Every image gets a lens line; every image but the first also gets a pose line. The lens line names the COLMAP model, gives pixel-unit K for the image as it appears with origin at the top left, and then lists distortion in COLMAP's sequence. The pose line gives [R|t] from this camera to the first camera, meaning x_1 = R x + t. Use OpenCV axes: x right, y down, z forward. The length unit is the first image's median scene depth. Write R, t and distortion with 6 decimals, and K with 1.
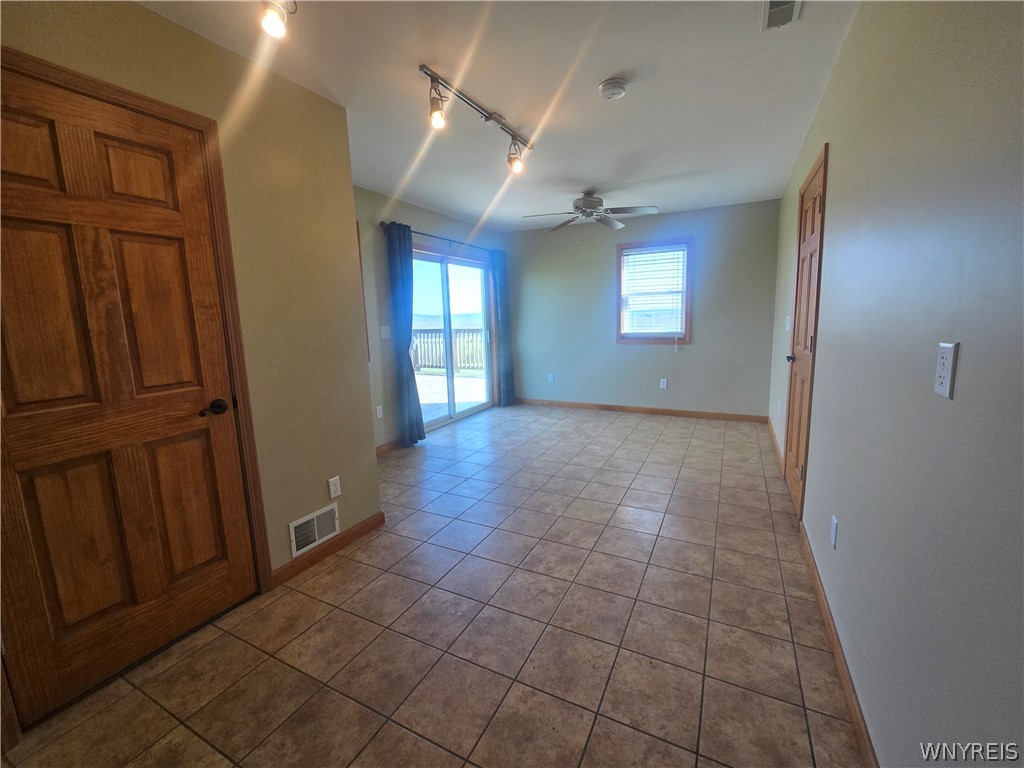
lens RADIAL K [[419.9, 0, 541.4], [0, 419.9, 370.3], [0, 0, 1]] dist [-0.004189, 0.001621]
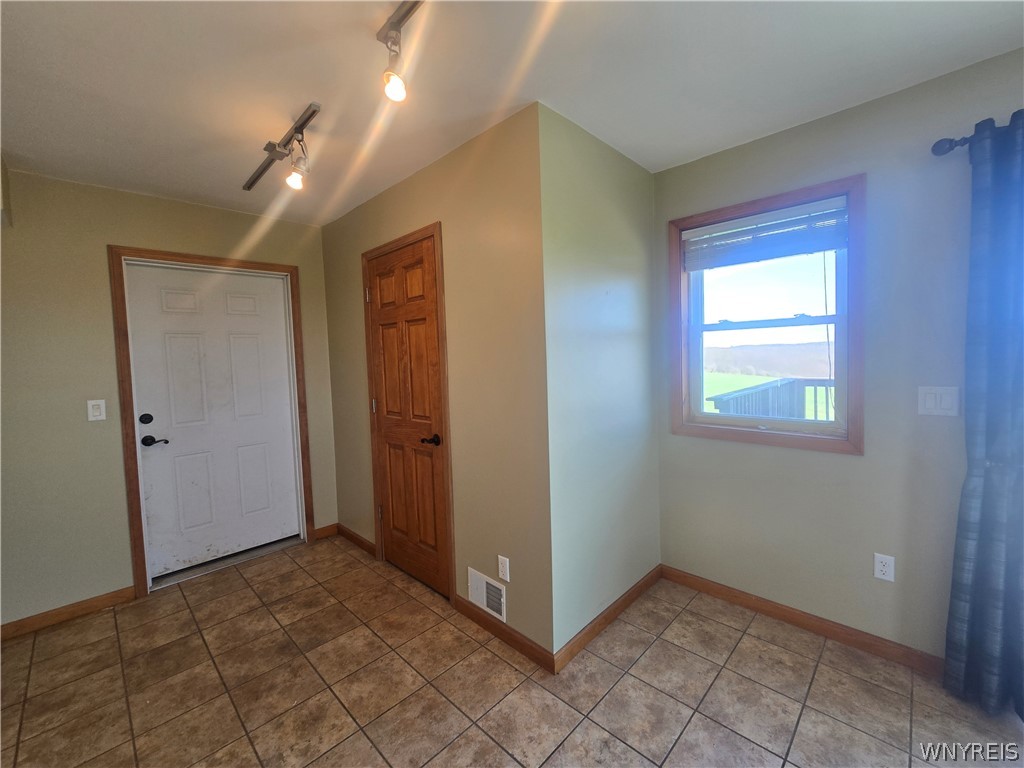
lens RADIAL K [[419.9, 0, 514.4], [0, 419.9, 373.7], [0, 0, 1]] dist [-0.004189, 0.001621]
pose [[-0.331539, 0.082072, -0.939865, 0.304812], [-0.083447, 0.989754, 0.115864, -0.239345], [0.939744, 0.116843, -0.321293, 1.333869]]
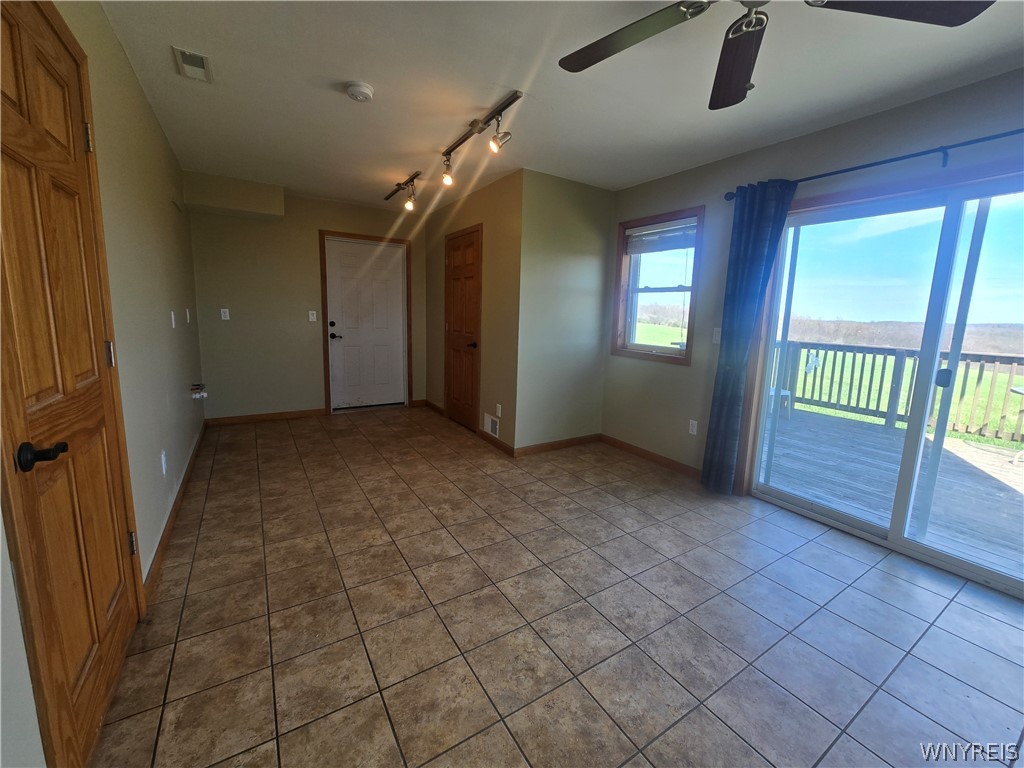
lens RADIAL K [[419.9, 0, 516.9], [0, 419.9, 374.9], [0, 0, 1]] dist [-0.004189, 0.001621]
pose [[-0.545268, 0.135542, -0.827231, 0.897761], [-0.128368, 0.961700, 0.242188, -0.294468], [0.828375, 0.238247, -0.506985, 2.002332]]
